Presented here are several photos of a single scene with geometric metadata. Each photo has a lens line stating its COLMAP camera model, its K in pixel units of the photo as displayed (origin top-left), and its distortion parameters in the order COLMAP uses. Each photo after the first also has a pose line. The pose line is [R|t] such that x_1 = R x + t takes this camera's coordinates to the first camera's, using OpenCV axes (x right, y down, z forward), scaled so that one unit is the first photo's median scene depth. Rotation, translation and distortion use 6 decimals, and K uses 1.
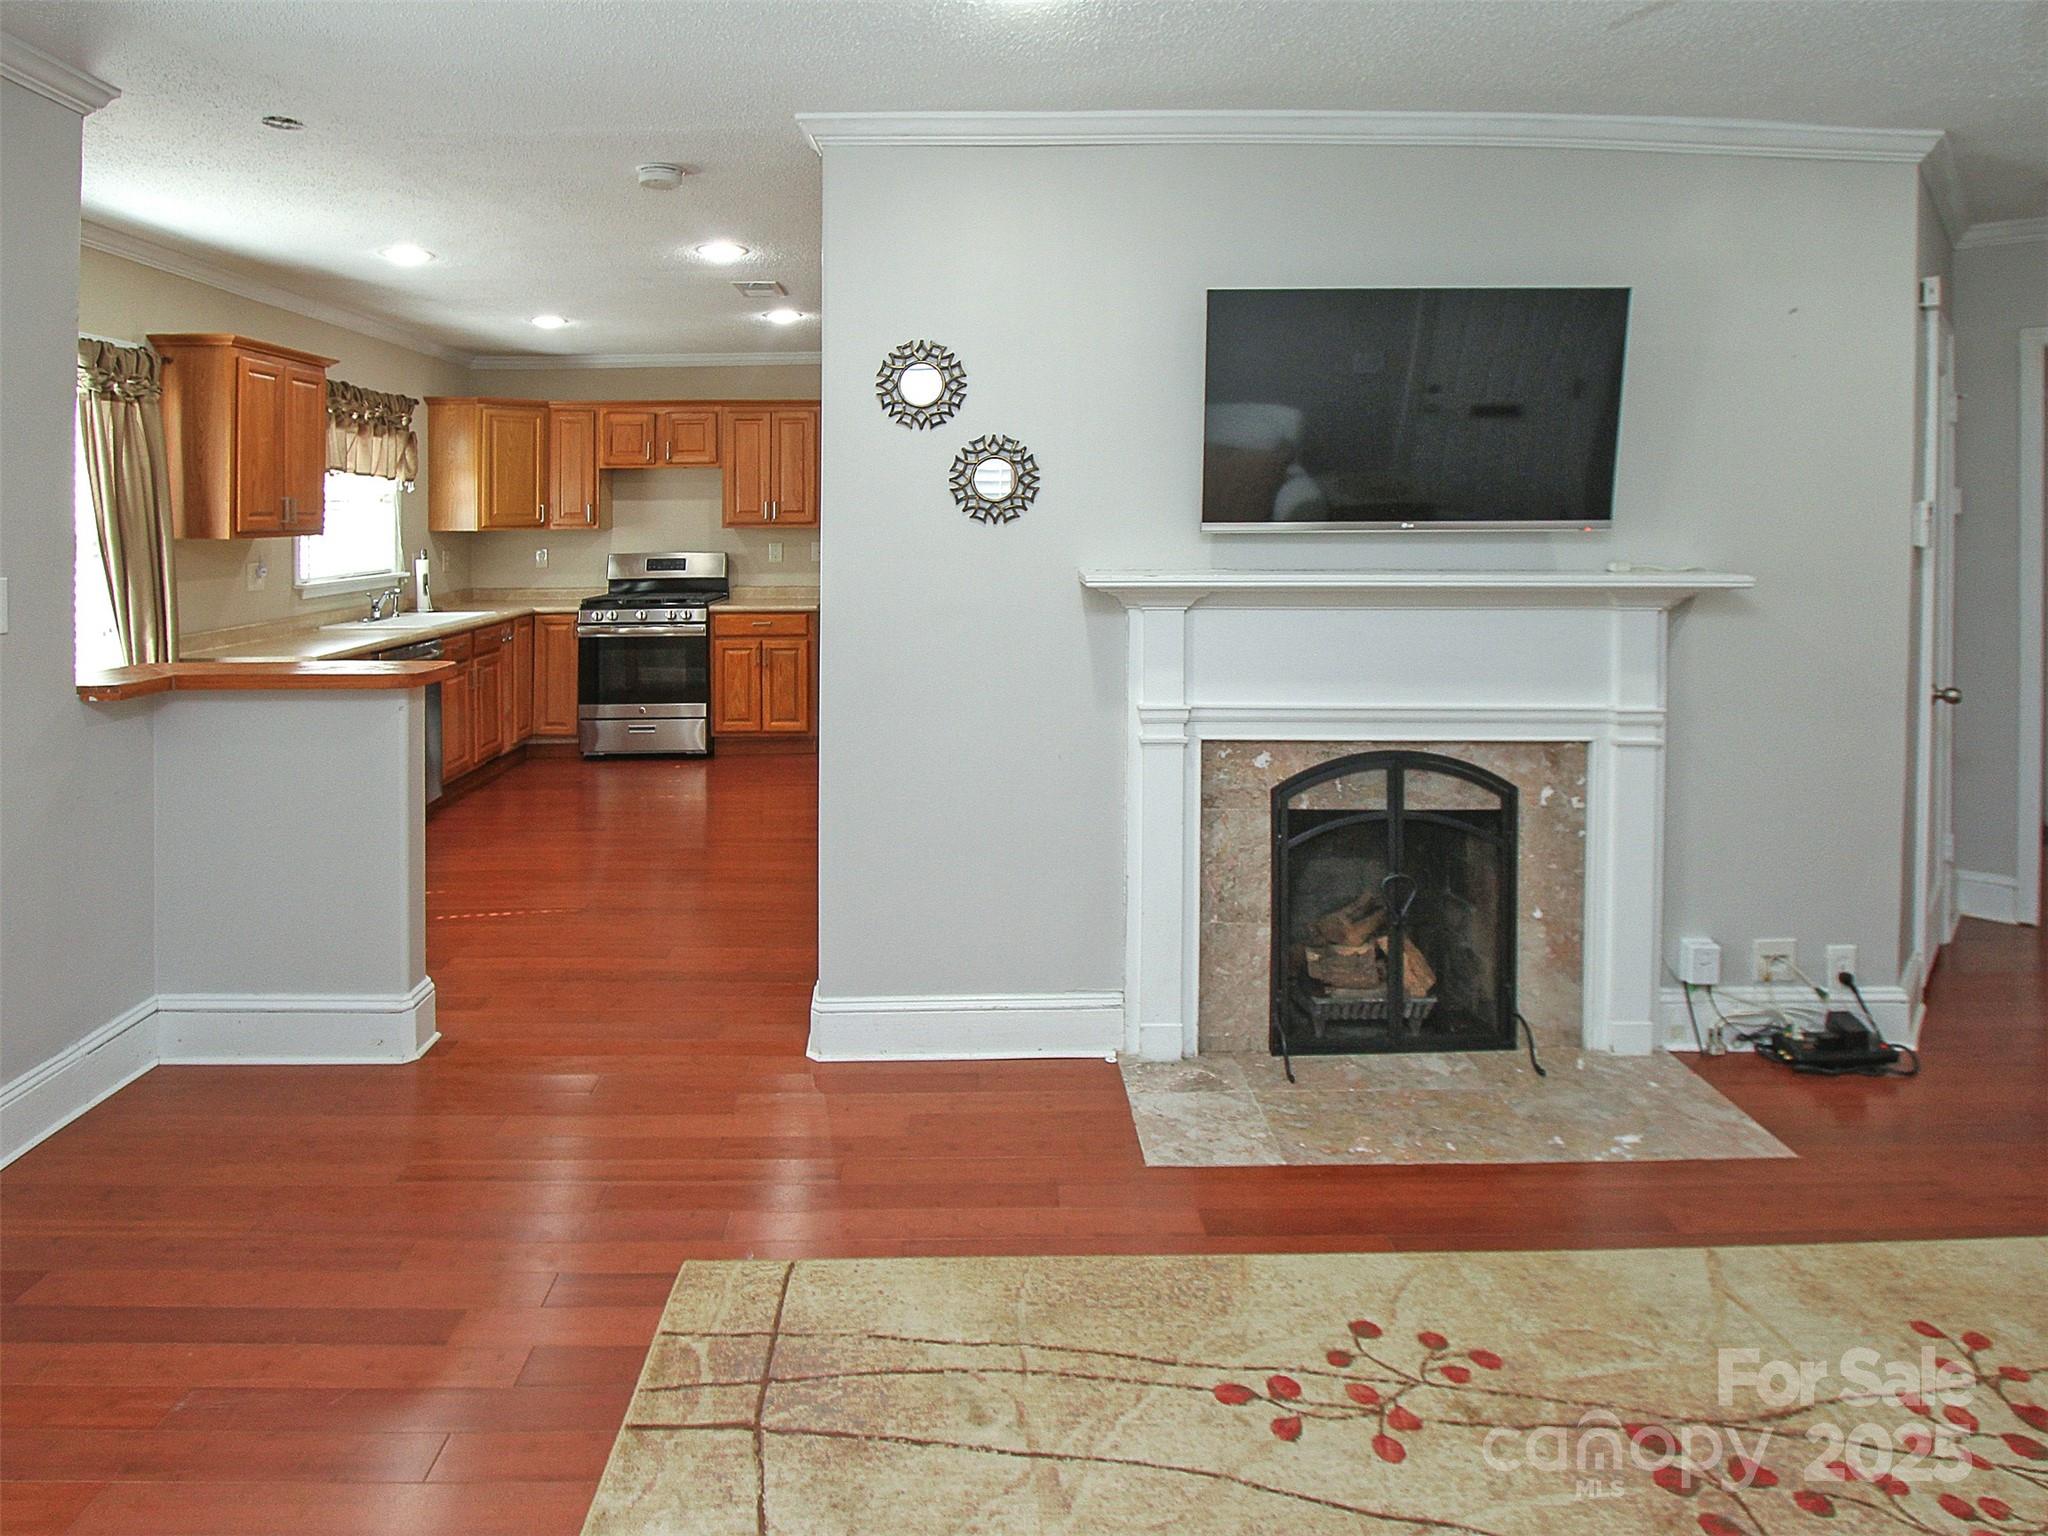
lens RADIAL K [[1110.7, 0, 993.3], [0, 1110.7, 512.3], [0, 0, 1]] dist [-0.018261, 0.000750]
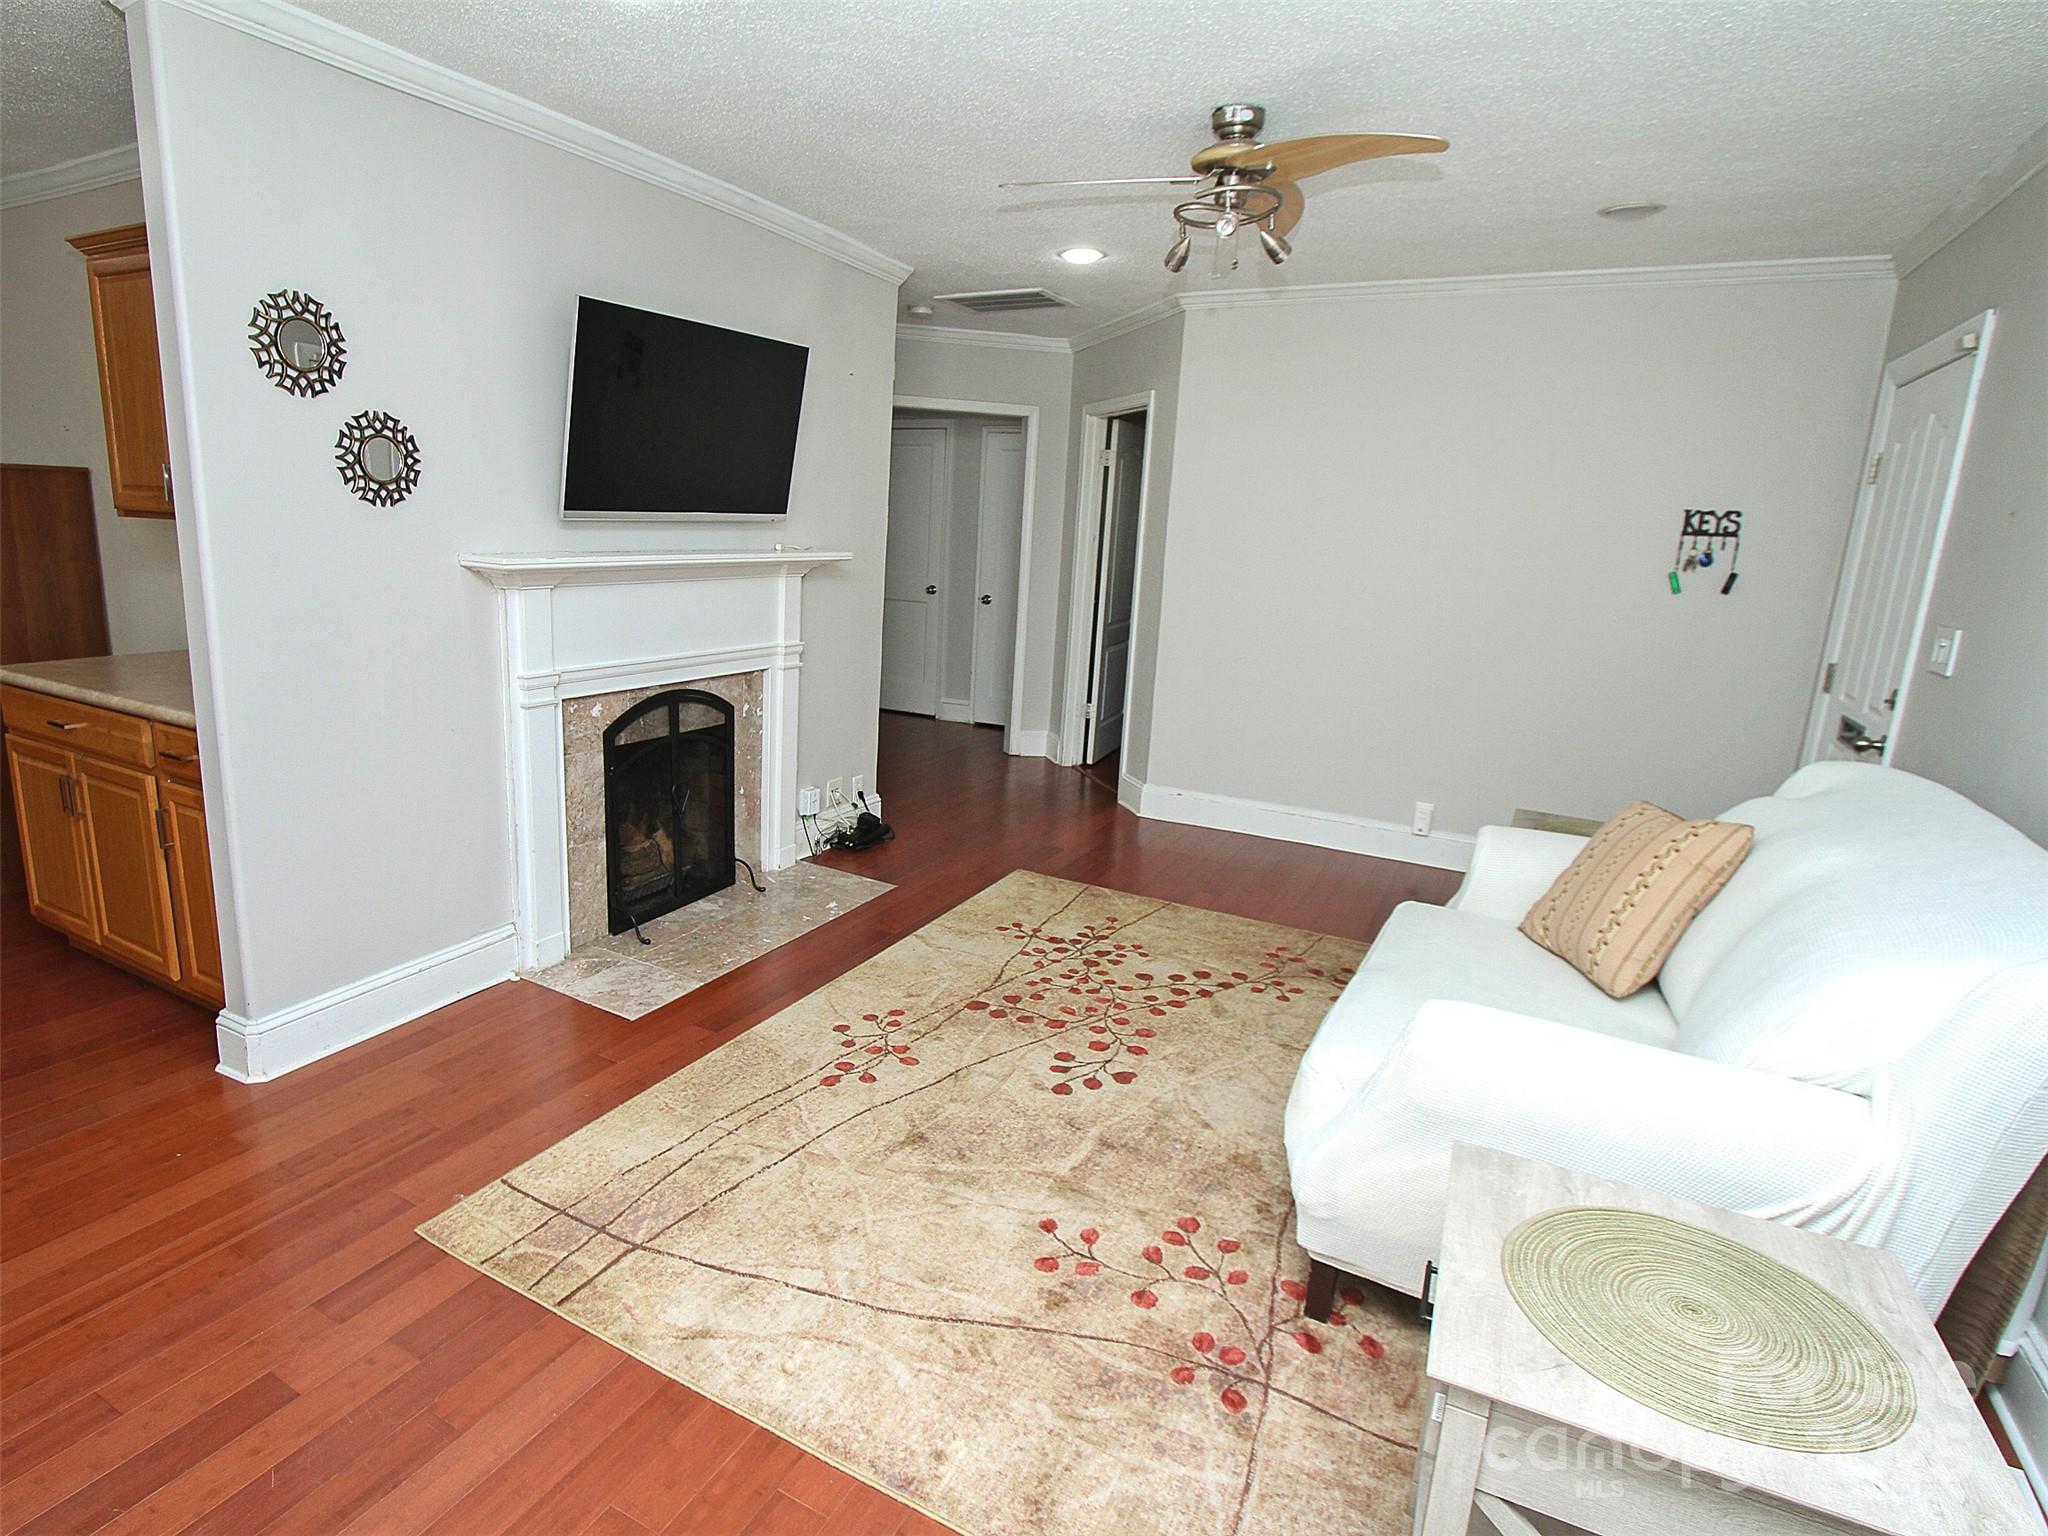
lens RADIAL K [[1110.7, 0, 901.4], [0, 1110.7, 728.5], [0, 0, 1]] dist [-0.018261, 0.000750]
pose [[0.524731, -0.144117, 0.838980, -0.604277], [-0.048756, 0.978859, 0.198639, -0.013247], [-0.849871, -0.145137, 0.506611, 0.102782]]
